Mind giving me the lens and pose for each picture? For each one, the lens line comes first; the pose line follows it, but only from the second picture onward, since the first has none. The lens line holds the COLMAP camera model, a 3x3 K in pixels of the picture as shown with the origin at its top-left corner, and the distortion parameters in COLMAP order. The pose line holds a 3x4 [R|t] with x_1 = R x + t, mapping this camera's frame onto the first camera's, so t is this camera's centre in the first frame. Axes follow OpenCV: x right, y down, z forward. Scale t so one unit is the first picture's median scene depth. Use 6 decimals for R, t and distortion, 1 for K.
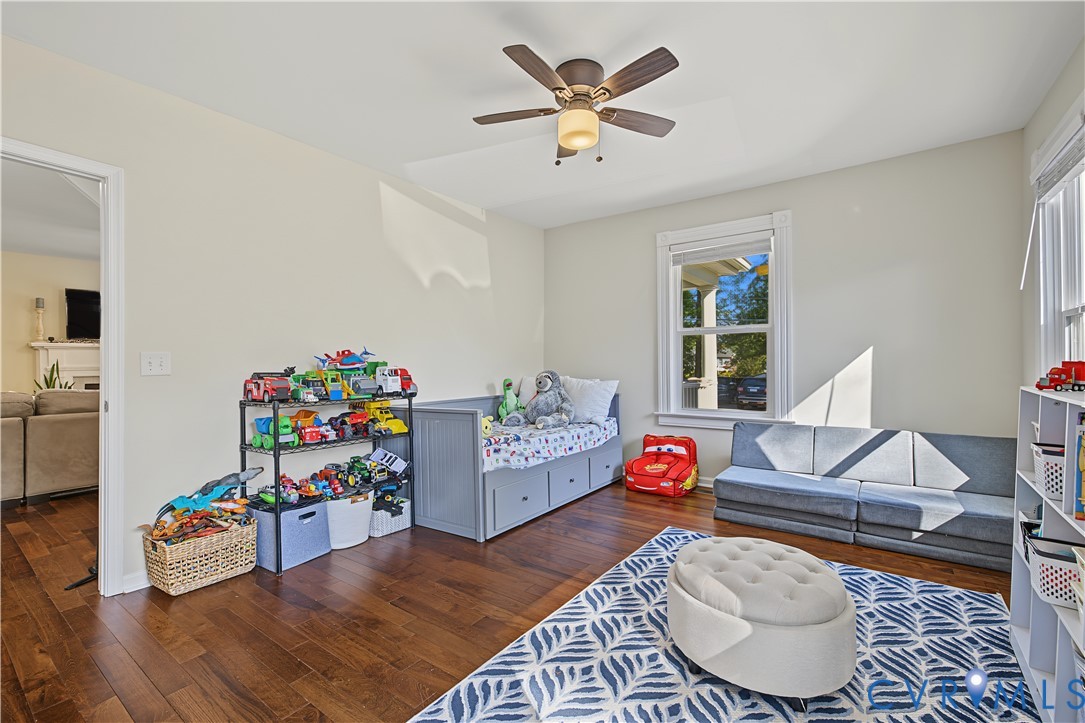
lens RADIAL K [[468.8, 0, 542.5], [0, 468.8, 361.5], [0, 0, 1]] dist [0.000789, -0.000053]
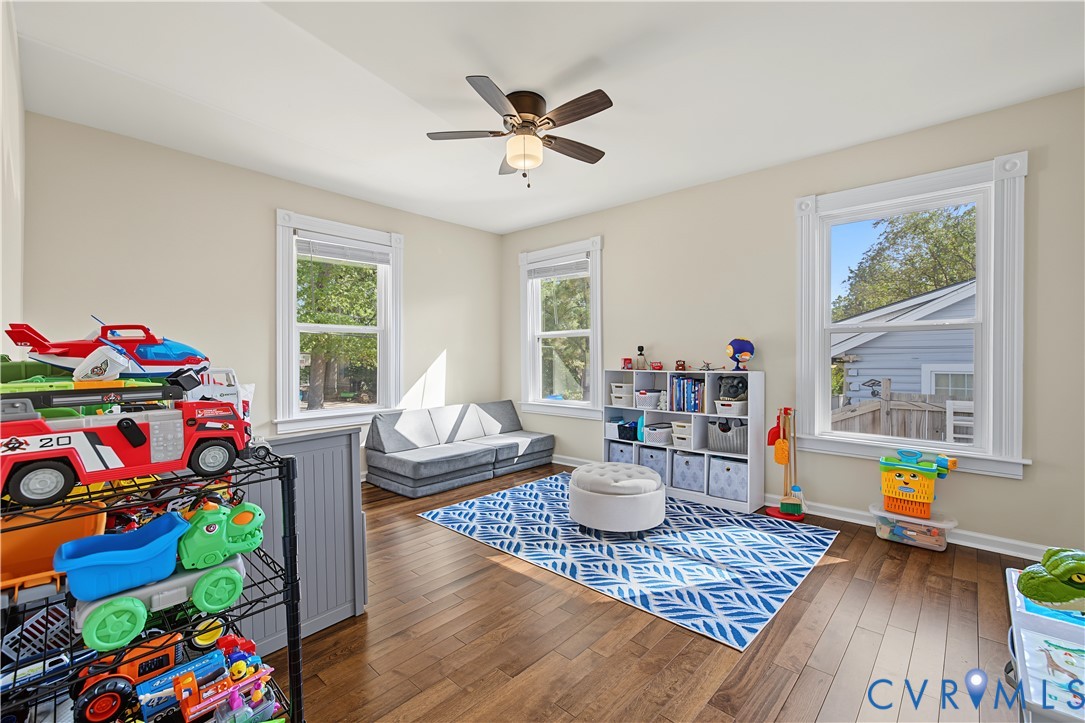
lens RADIAL K [[459.9, 0, 539.3], [0, 459.9, 356.9], [0, 0, 1]] dist [0.001369, -0.000254]
pose [[0.119431, 0.007758, 0.992812, -0.913512], [0.003054, 0.999962, -0.008181, 0.006223], [-0.992838, 0.004009, 0.119403, 0.750885]]
